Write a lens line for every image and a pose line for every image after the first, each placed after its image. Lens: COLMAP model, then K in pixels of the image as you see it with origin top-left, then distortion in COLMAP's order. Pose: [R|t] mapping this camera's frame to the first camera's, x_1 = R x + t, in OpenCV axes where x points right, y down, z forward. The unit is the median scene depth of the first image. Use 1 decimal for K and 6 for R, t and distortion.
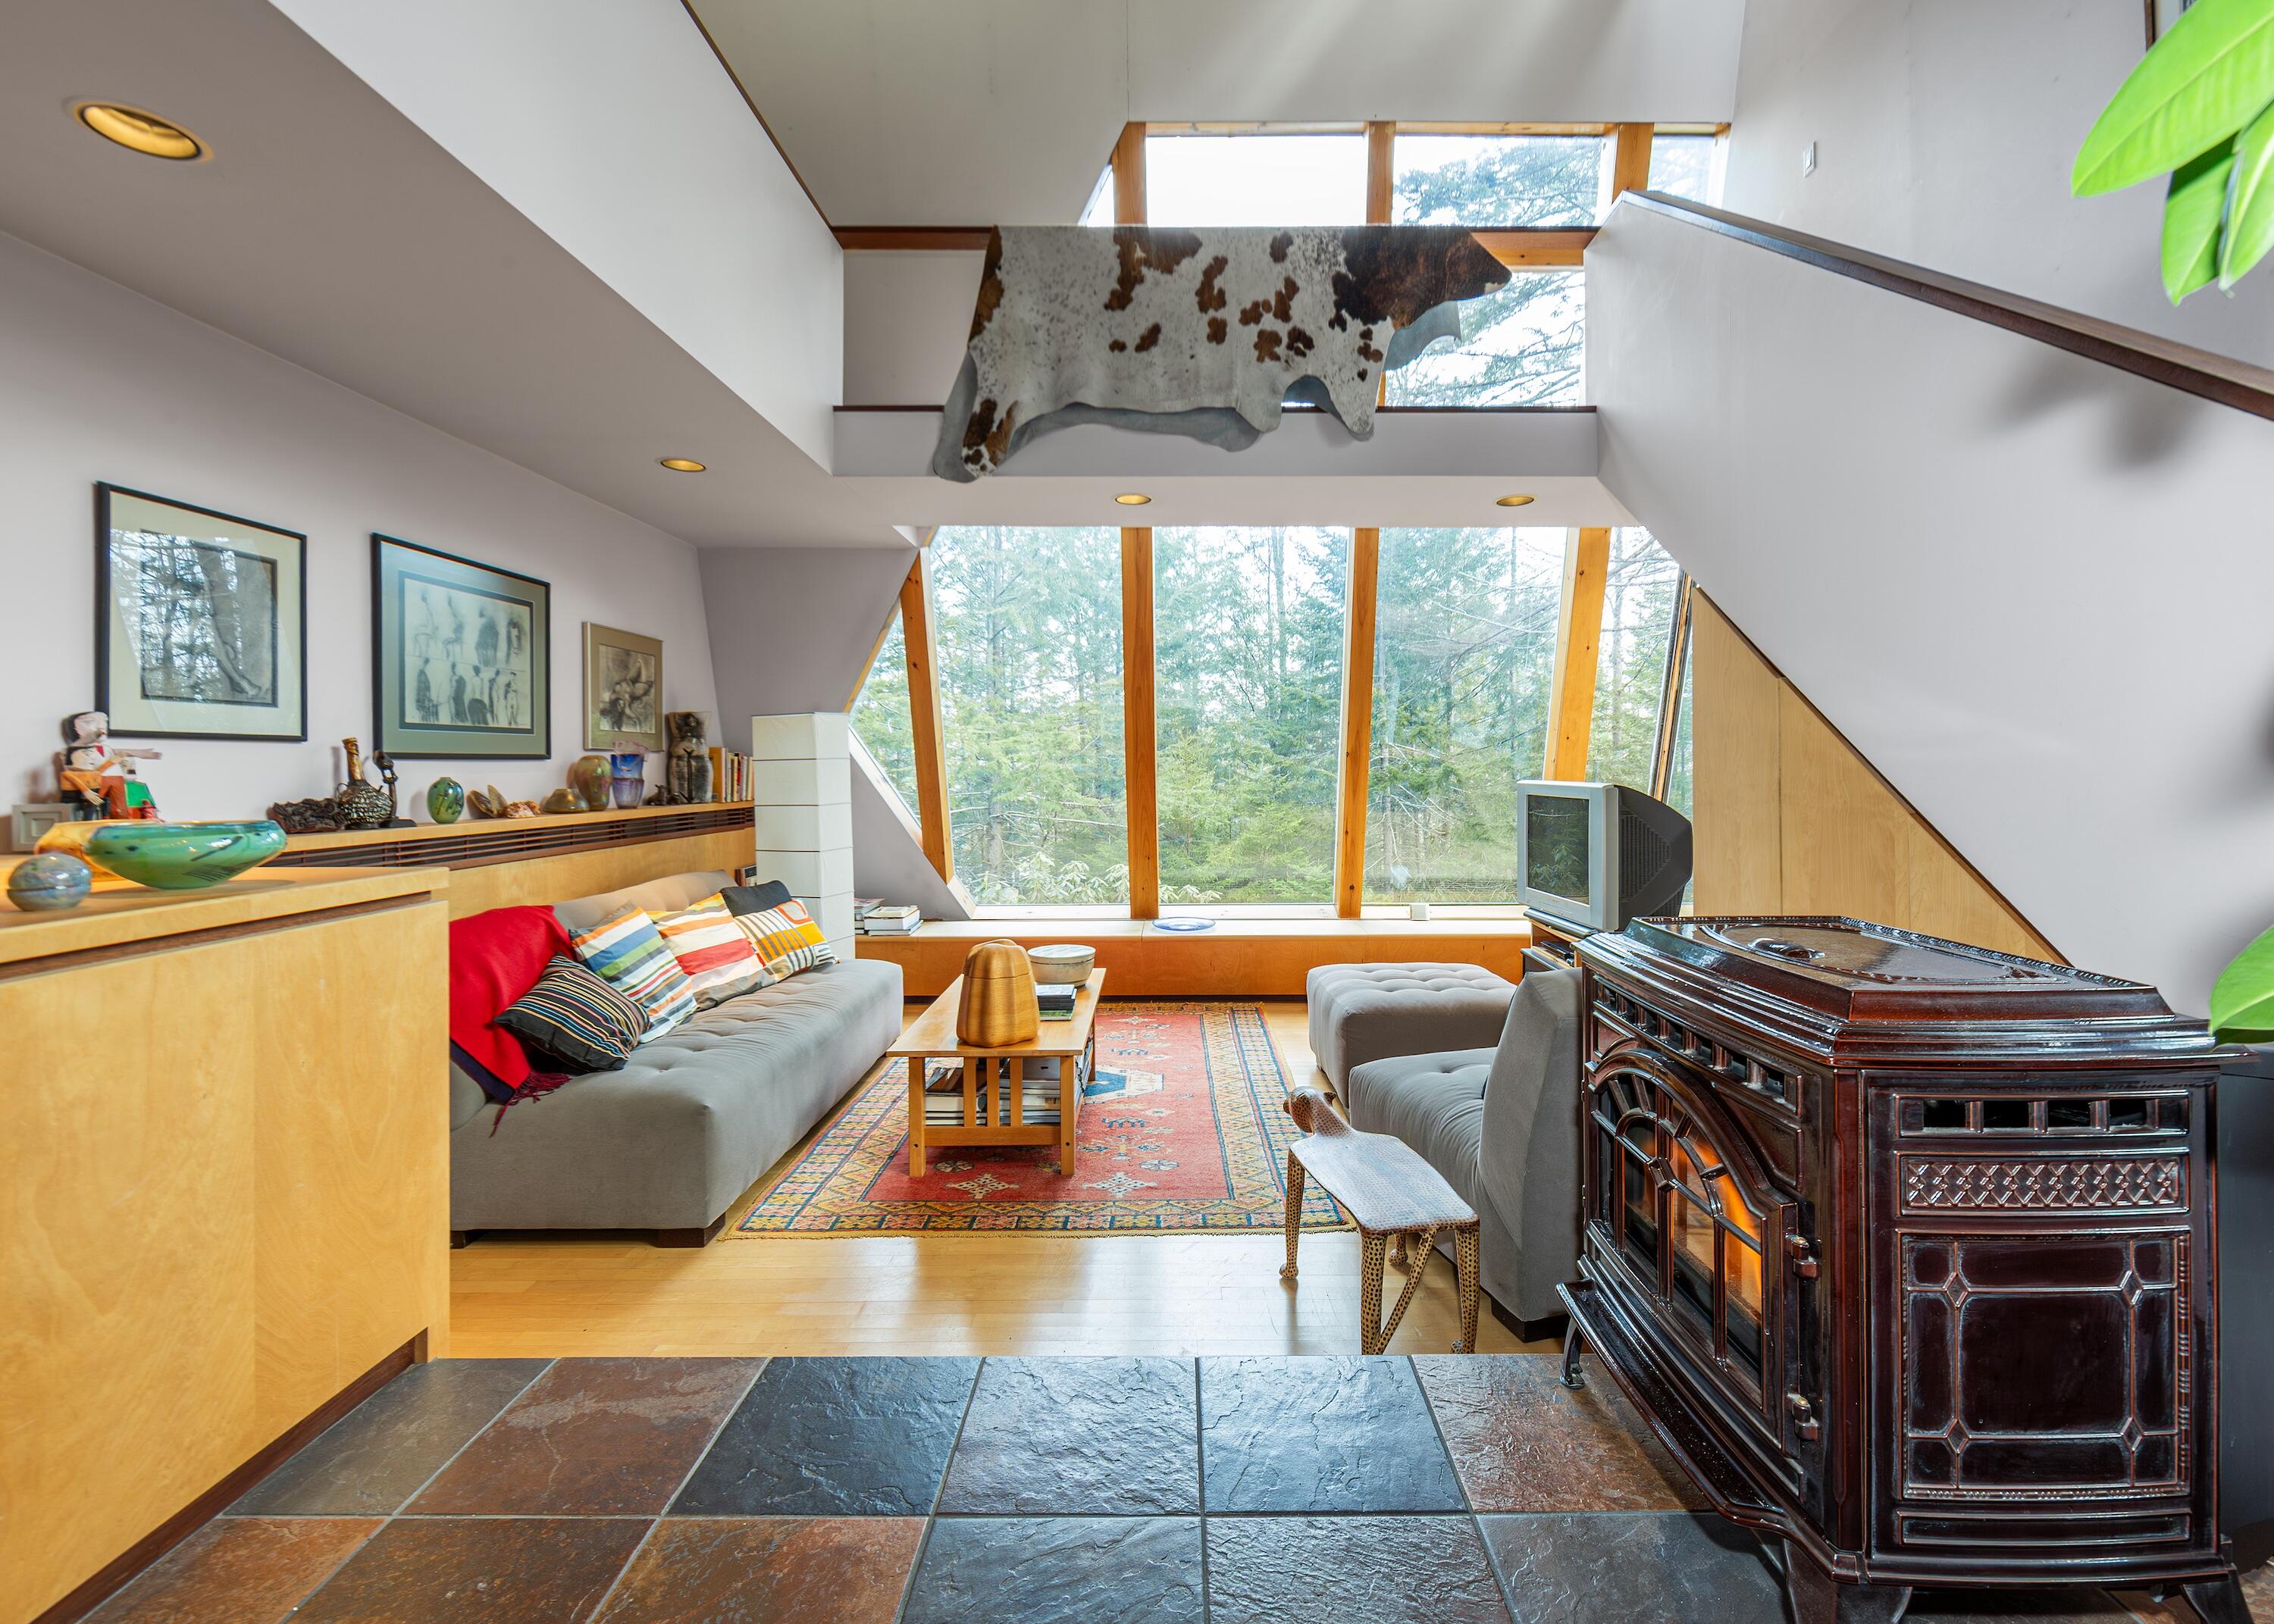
lens RADIAL K [[933.5, 0, 1122.8], [0, 933.5, 748.6], [0, 0, 1]] dist [-0.001934, 0.000147]
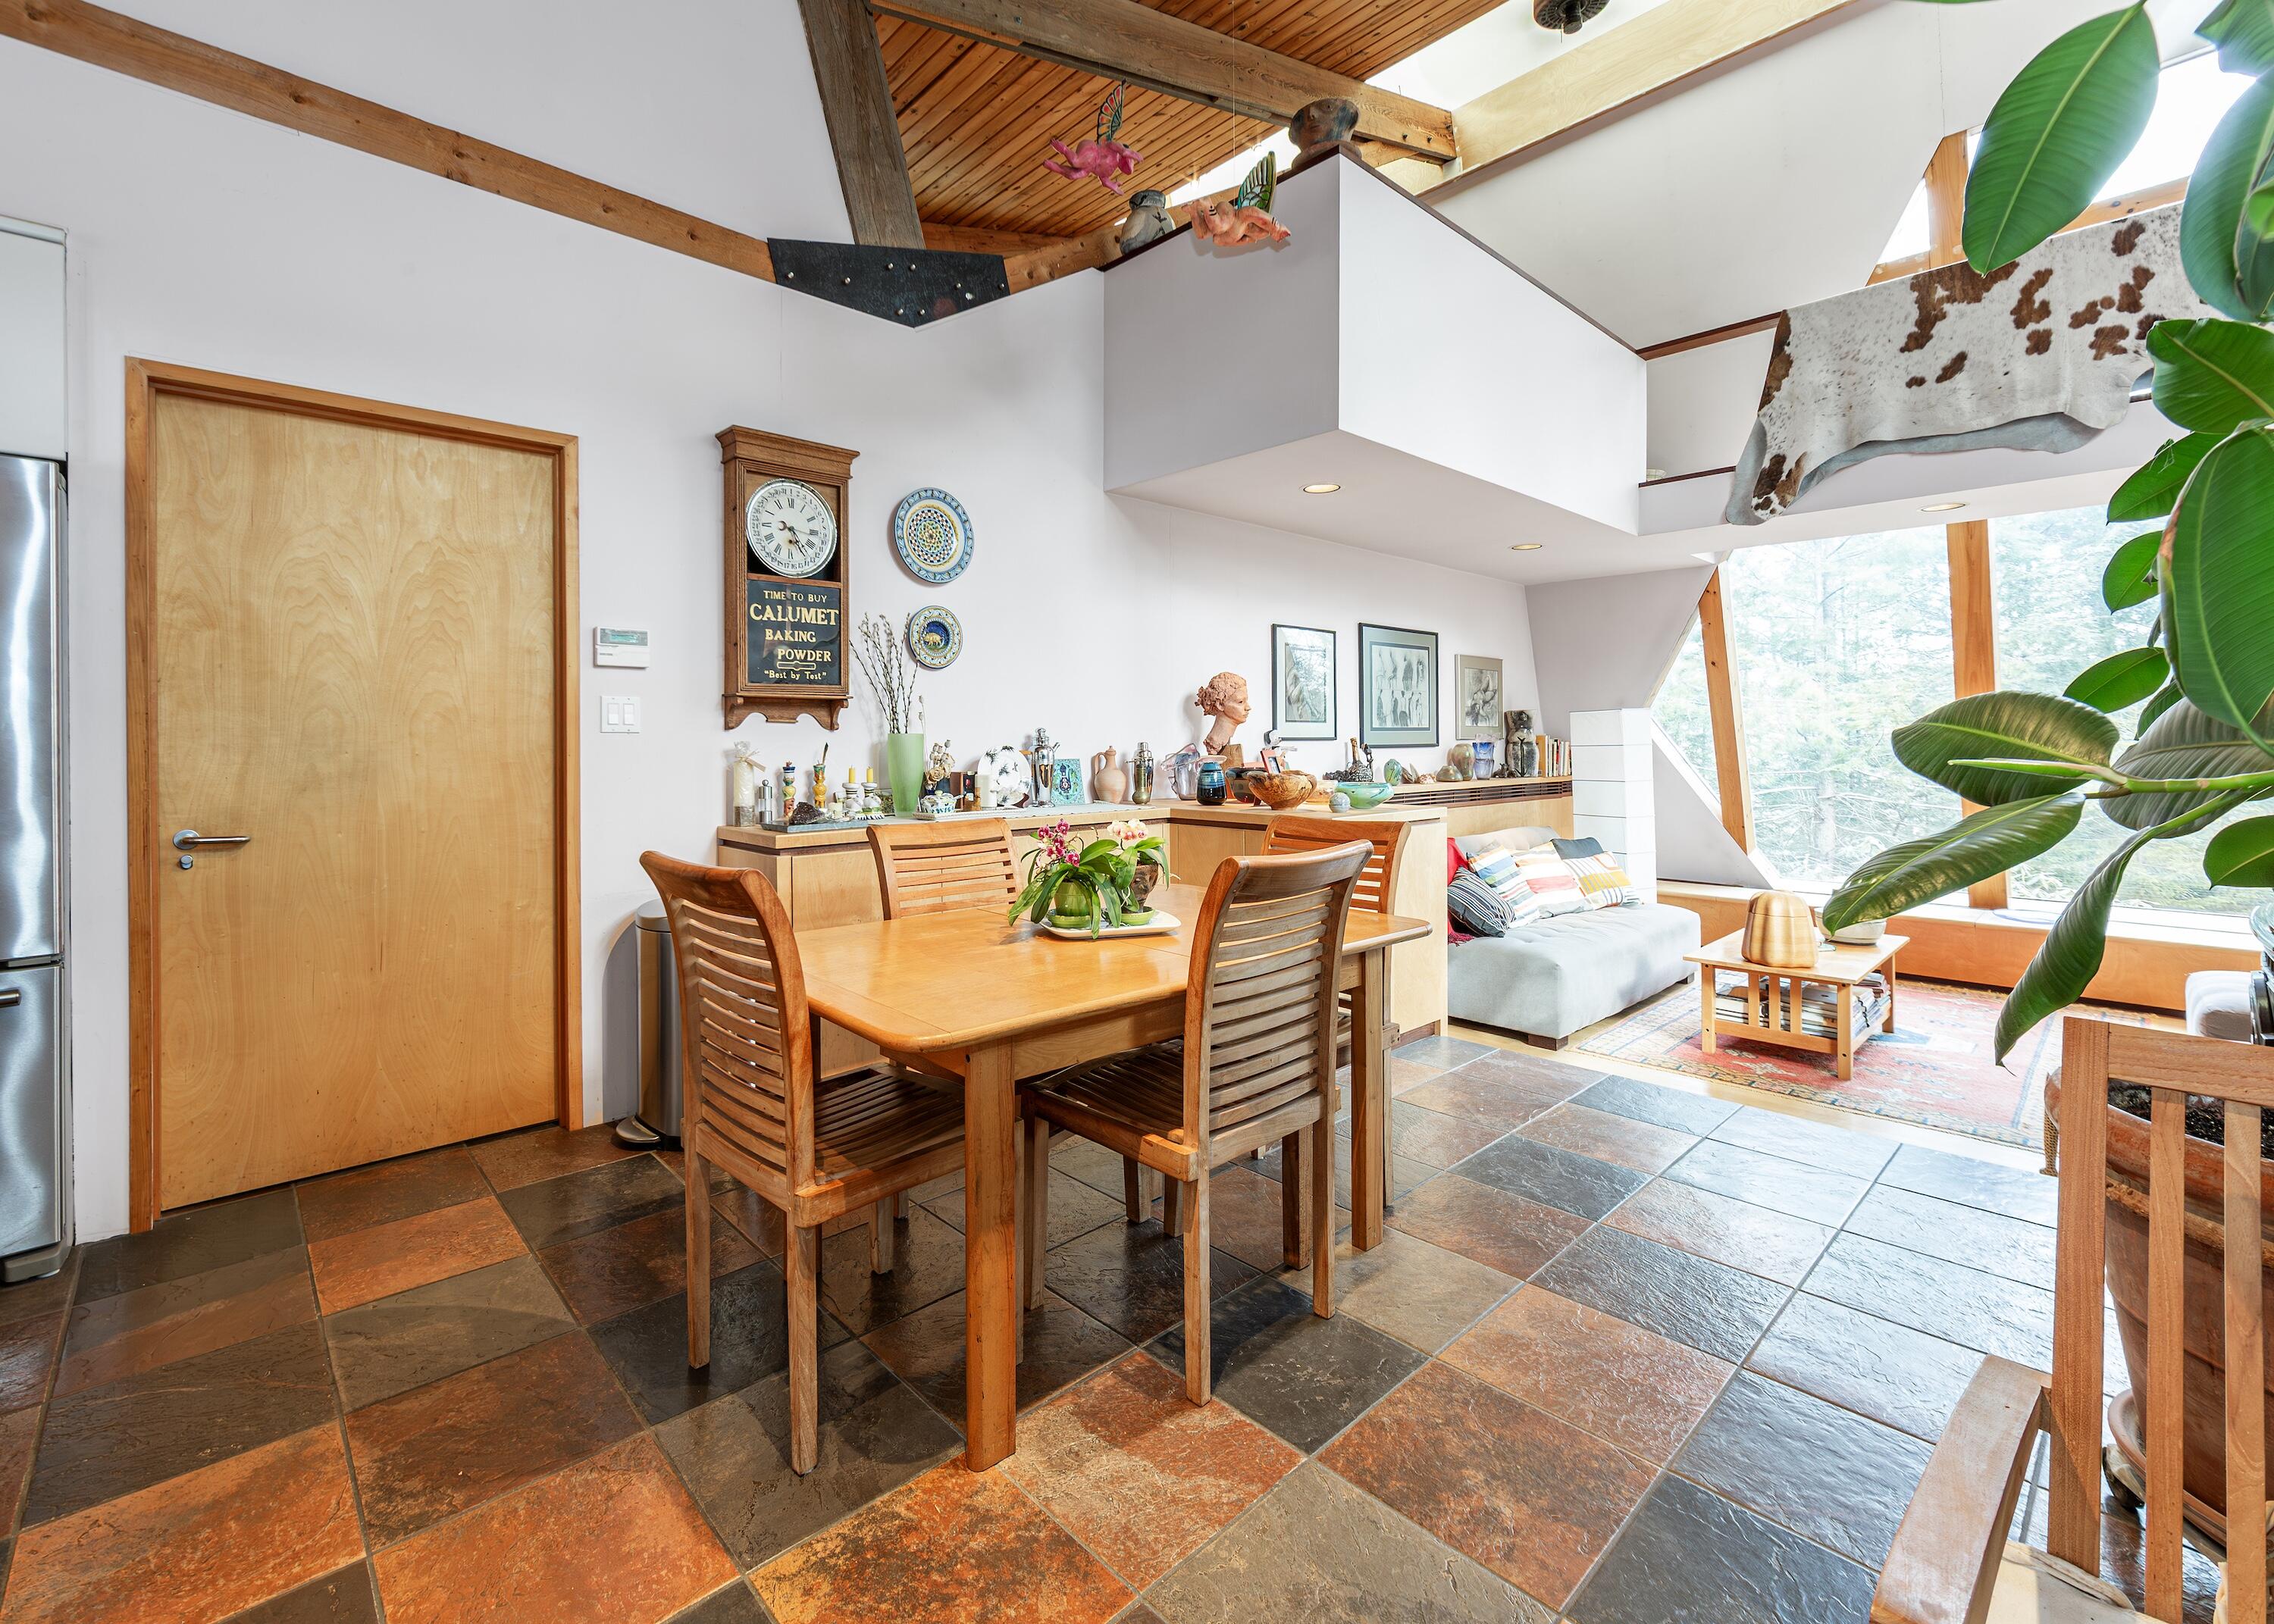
lens RADIAL K [[933.5, 0, 1122.8], [0, 933.5, 748.6], [0, 0, 1]] dist [-0.001934, 0.000147]
pose [[0.699926, 0.006339, -0.714187, 0.131153], [0.015834, 0.999577, 0.024389, -0.032759], [0.714040, -0.028379, 0.699530, -0.480219]]
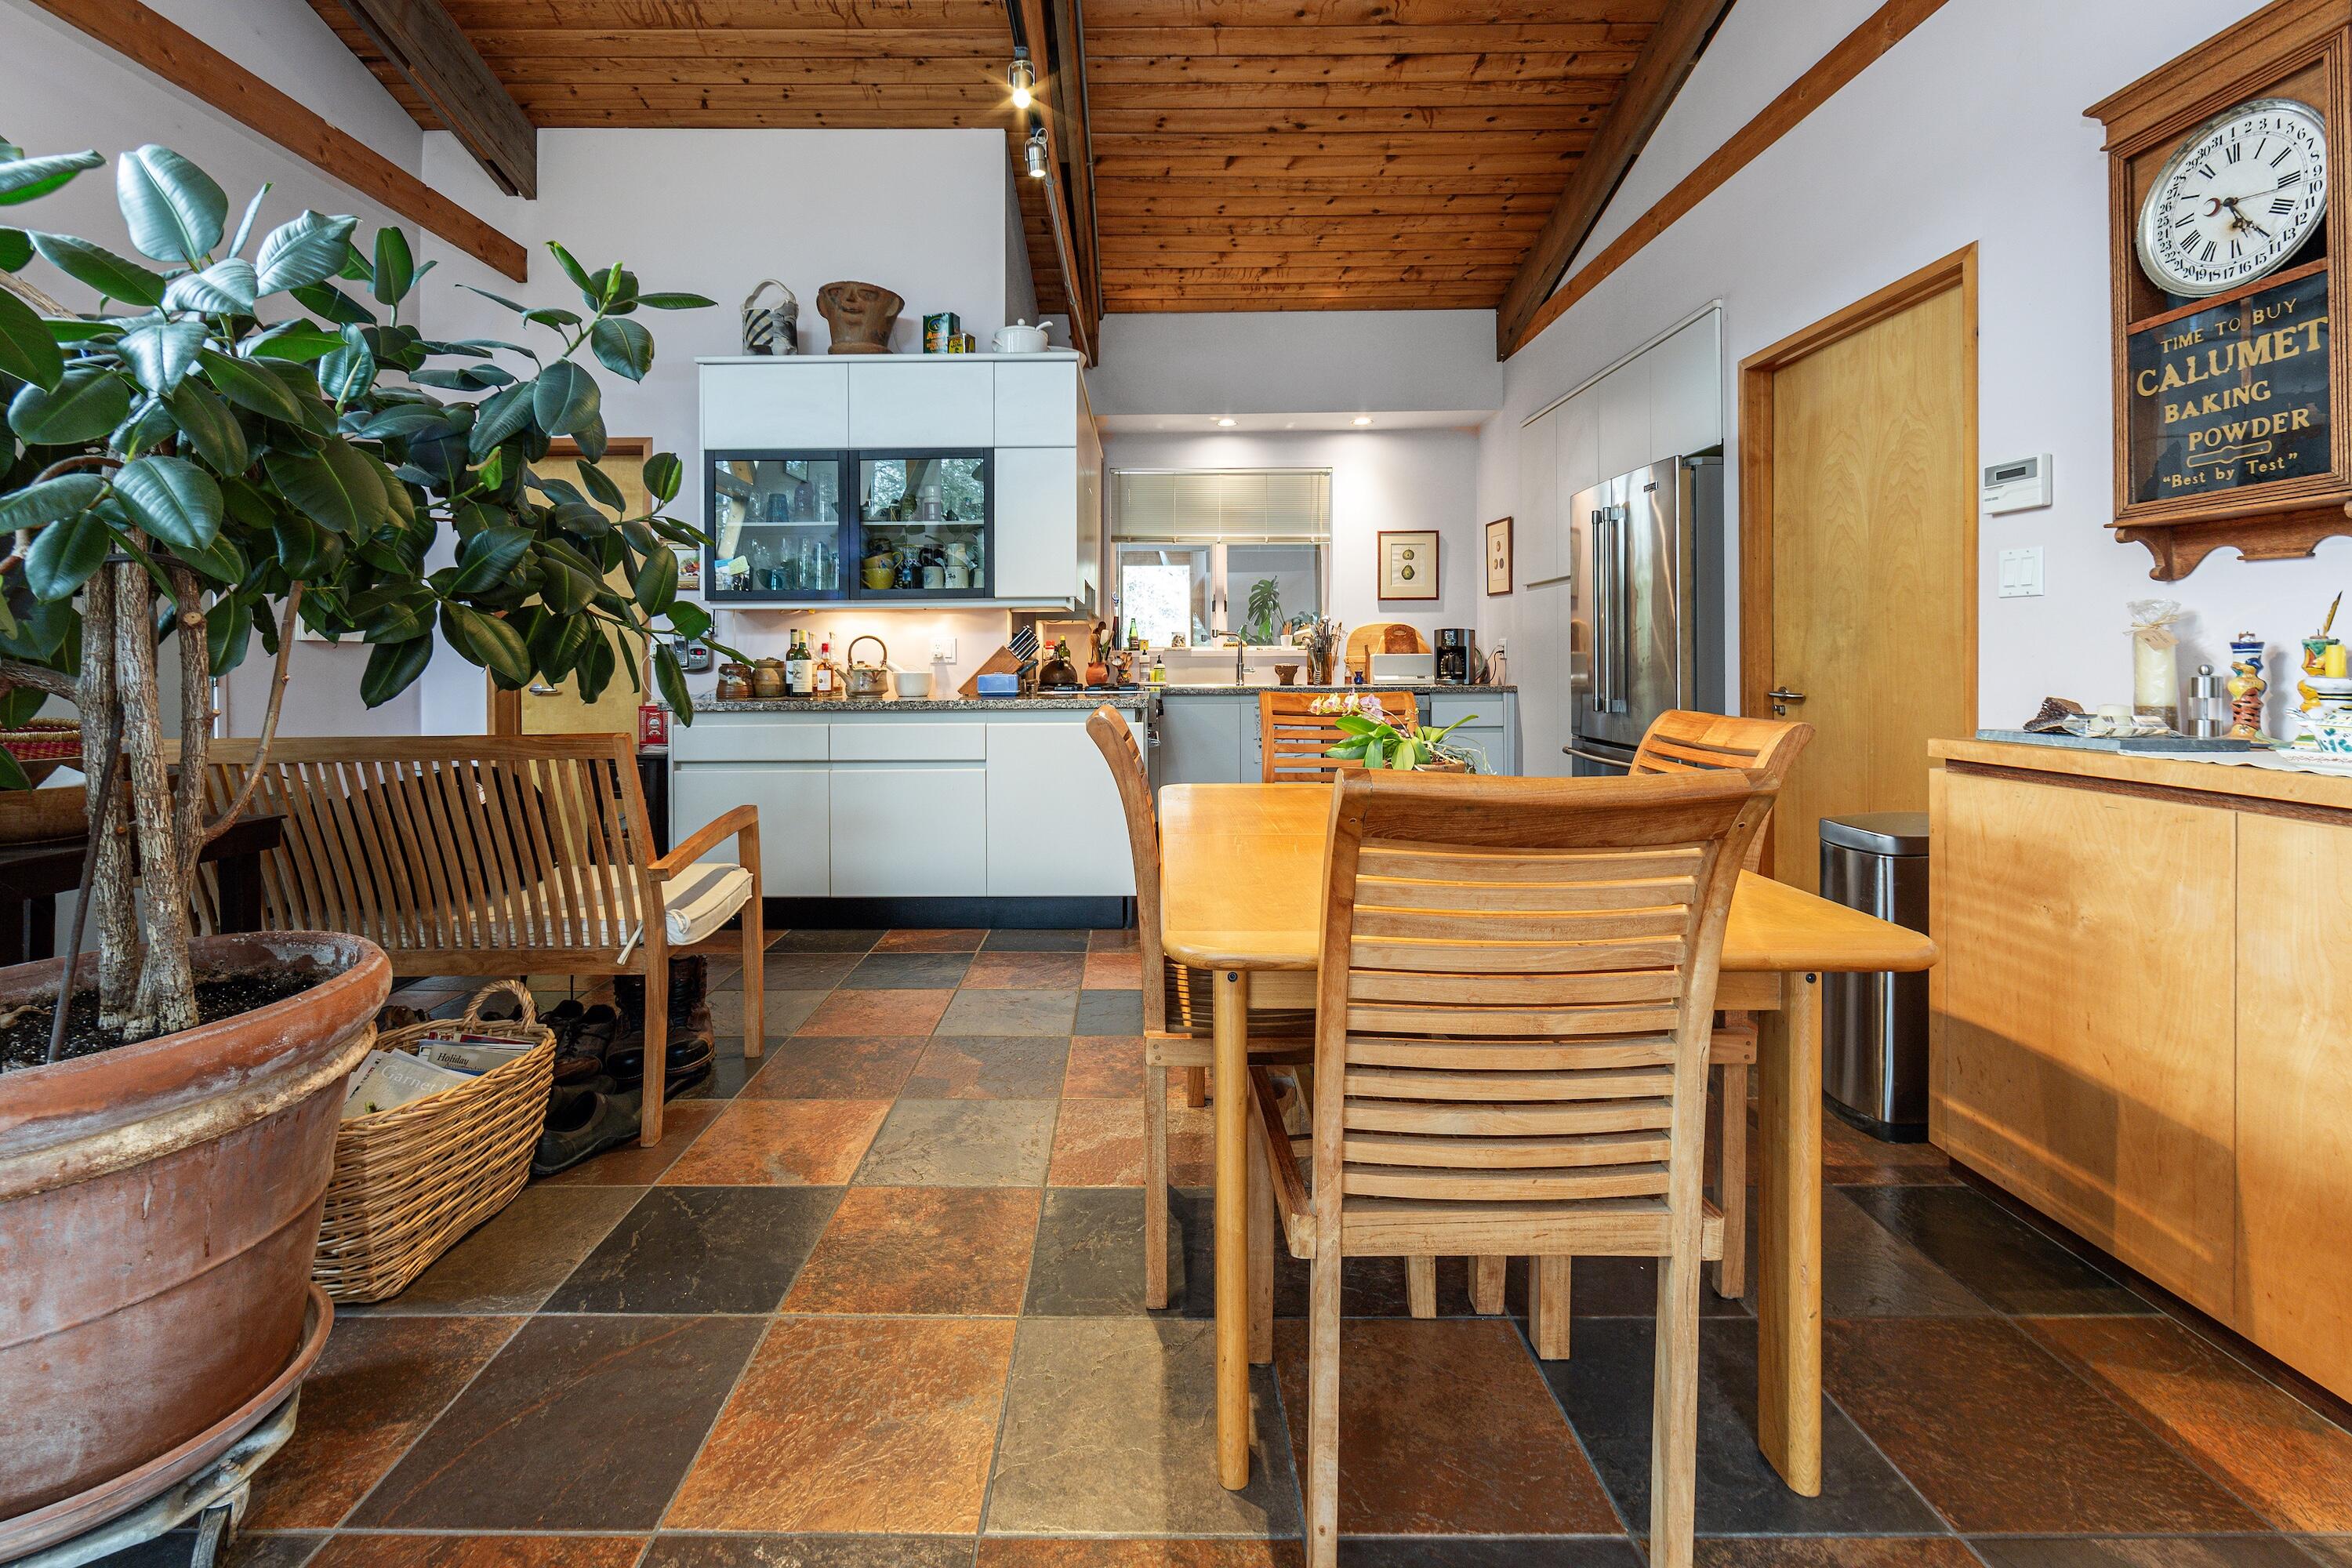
lens RADIAL K [[937.9, 0, 1126.1], [0, 937.9, 657.5], [0, 0, 1]] dist [0.001150, 0.000061]
pose [[-0.999112, 0.016688, -0.038684, -0.121689], [0.017451, 0.999658, -0.019457, 0.007569], [0.038346, -0.020115, -0.999062, 0.344930]]
